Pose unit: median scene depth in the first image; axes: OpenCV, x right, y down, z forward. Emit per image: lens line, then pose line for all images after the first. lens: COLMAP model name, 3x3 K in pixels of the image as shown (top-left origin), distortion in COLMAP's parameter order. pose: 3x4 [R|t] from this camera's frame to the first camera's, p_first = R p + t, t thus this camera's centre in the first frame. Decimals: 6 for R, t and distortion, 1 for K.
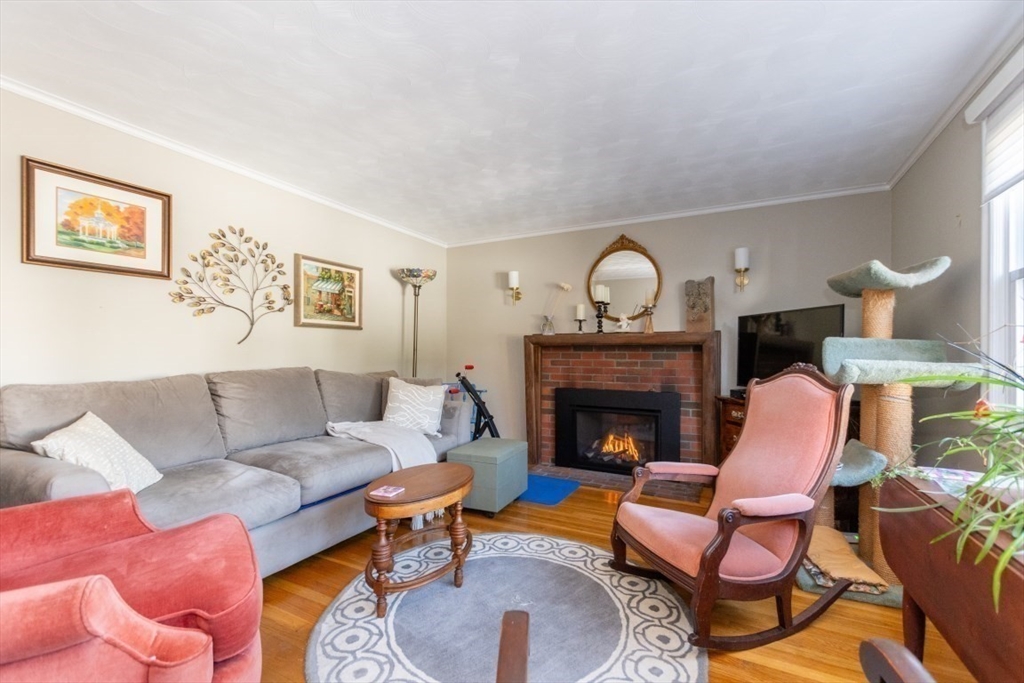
lens RADIAL K [[428.0, 0, 506.7], [0, 428.0, 350.3], [0, 0, 1]] dist [0.001604, 0.000155]
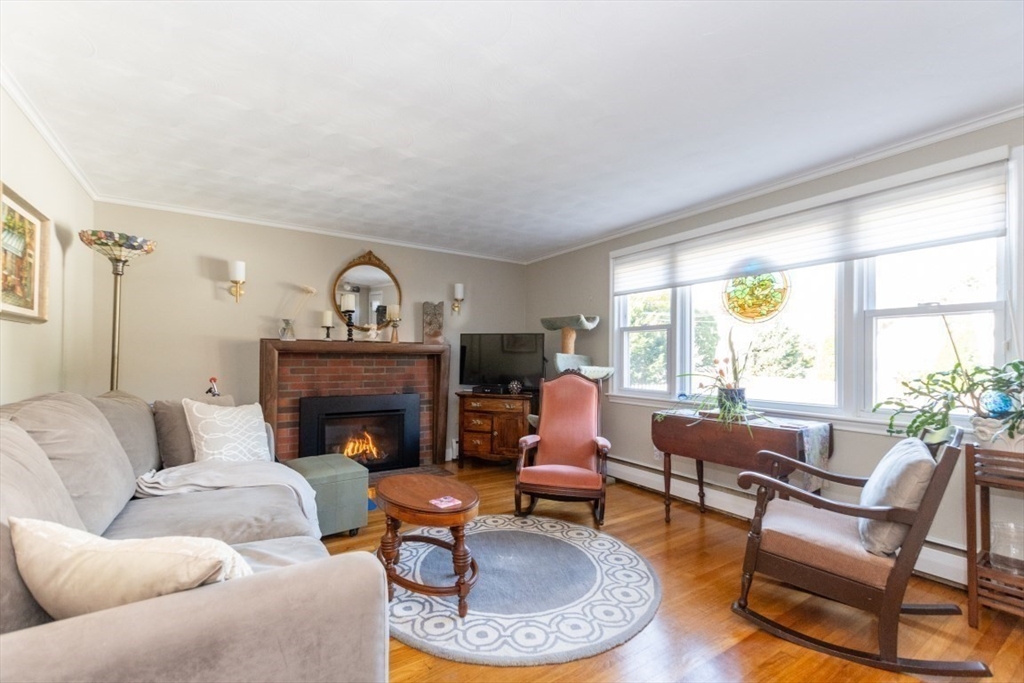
lens RADIAL K [[428.0, 0, 506.7], [0, 428.0, 350.3], [0, 0, 1]] dist [0.001604, 0.000155]
pose [[0.506297, 0.014713, 0.862233, -0.501683], [-0.012173, 0.999877, -0.009914, -0.012906], [-0.862273, -0.005476, 0.506414, 0.159249]]
